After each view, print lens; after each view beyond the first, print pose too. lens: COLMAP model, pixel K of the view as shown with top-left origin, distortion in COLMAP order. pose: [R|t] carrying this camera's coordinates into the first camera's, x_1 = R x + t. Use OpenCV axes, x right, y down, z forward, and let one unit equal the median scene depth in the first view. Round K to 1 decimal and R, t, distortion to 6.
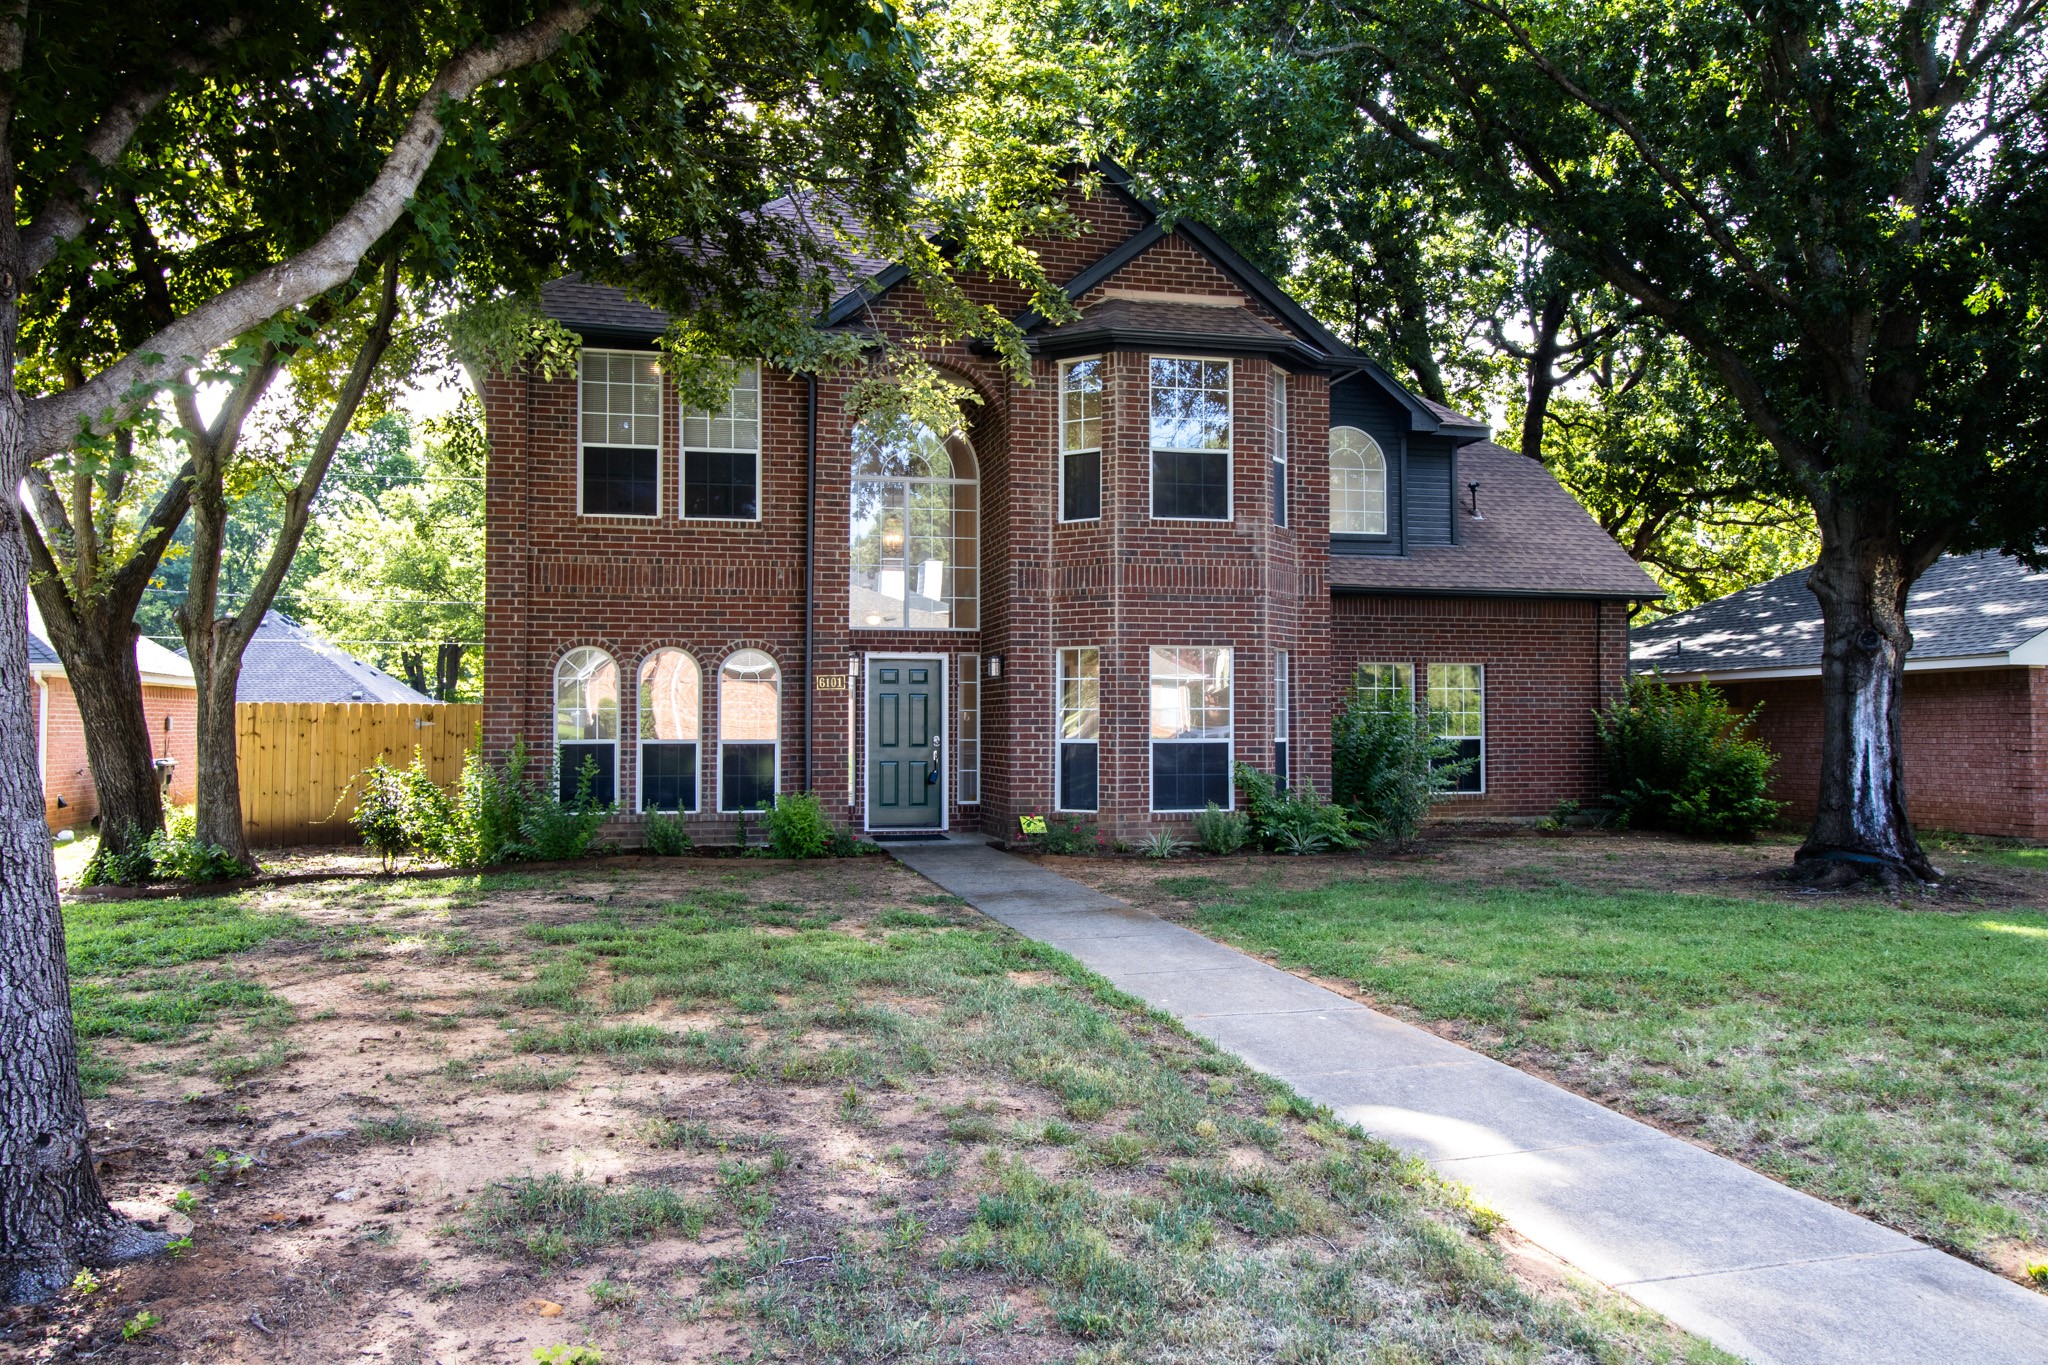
lens RADIAL K [[1690.5, 0, 1022.5], [0, 1690.5, 685.3], [0, 0, 1]] dist [0.009487, 0.002561]
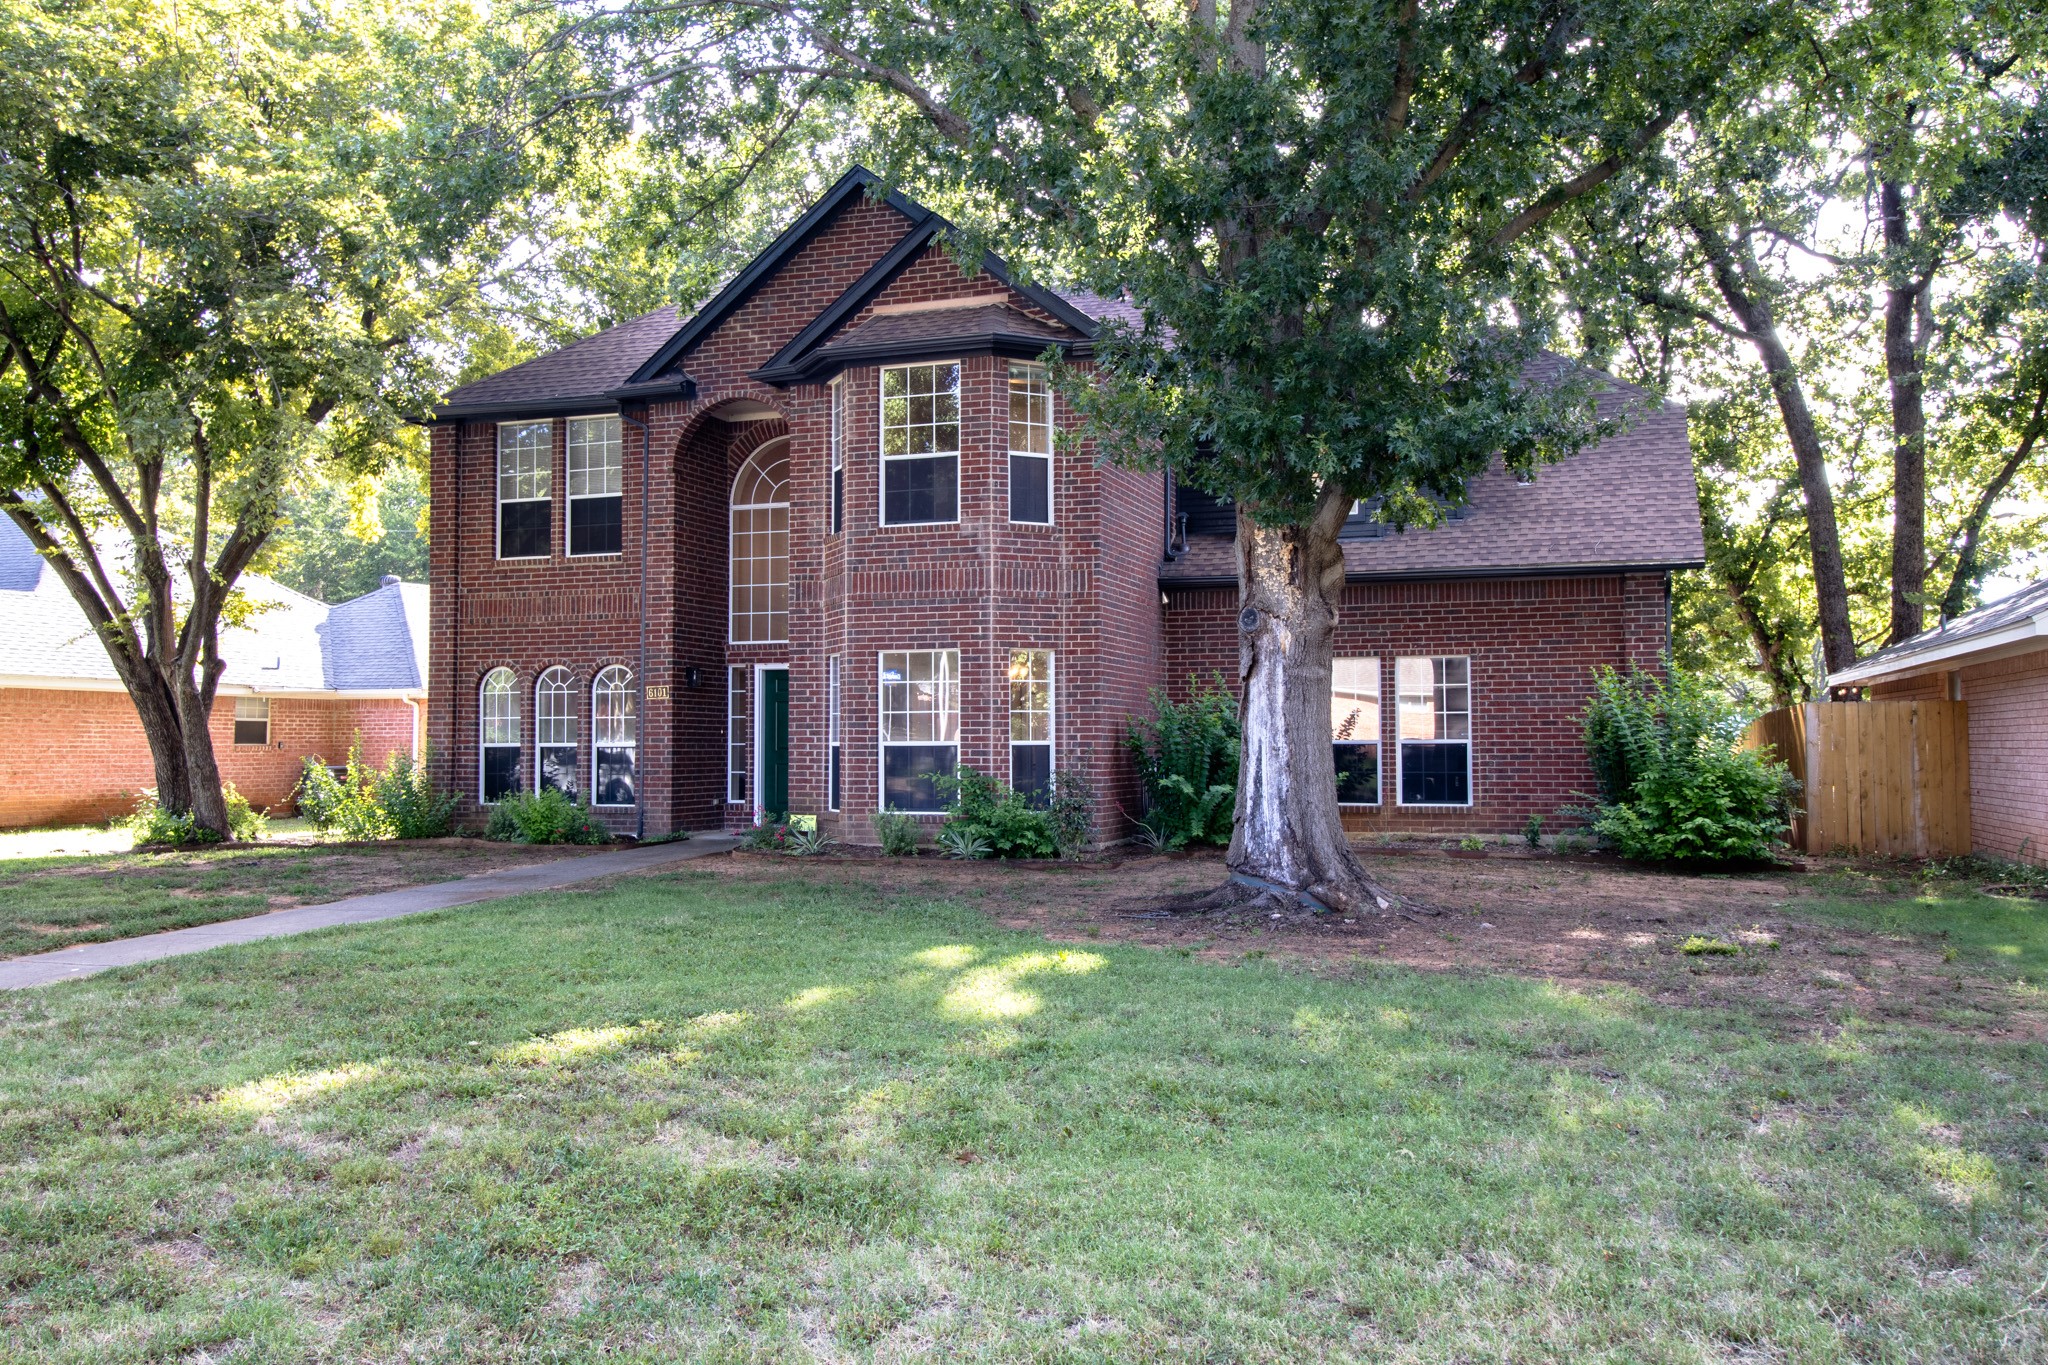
lens RADIAL K [[1690.5, 0, 1022.1], [0, 1690.5, 683.4], [0, 0, 1]] dist [0.009487, 0.002561]
pose [[0.822571, -0.021921, -0.568240, 0.719660], [0.017995, 0.999760, -0.012519, 0.010563], [0.568378, 0.000072, 0.822767, 0.203459]]
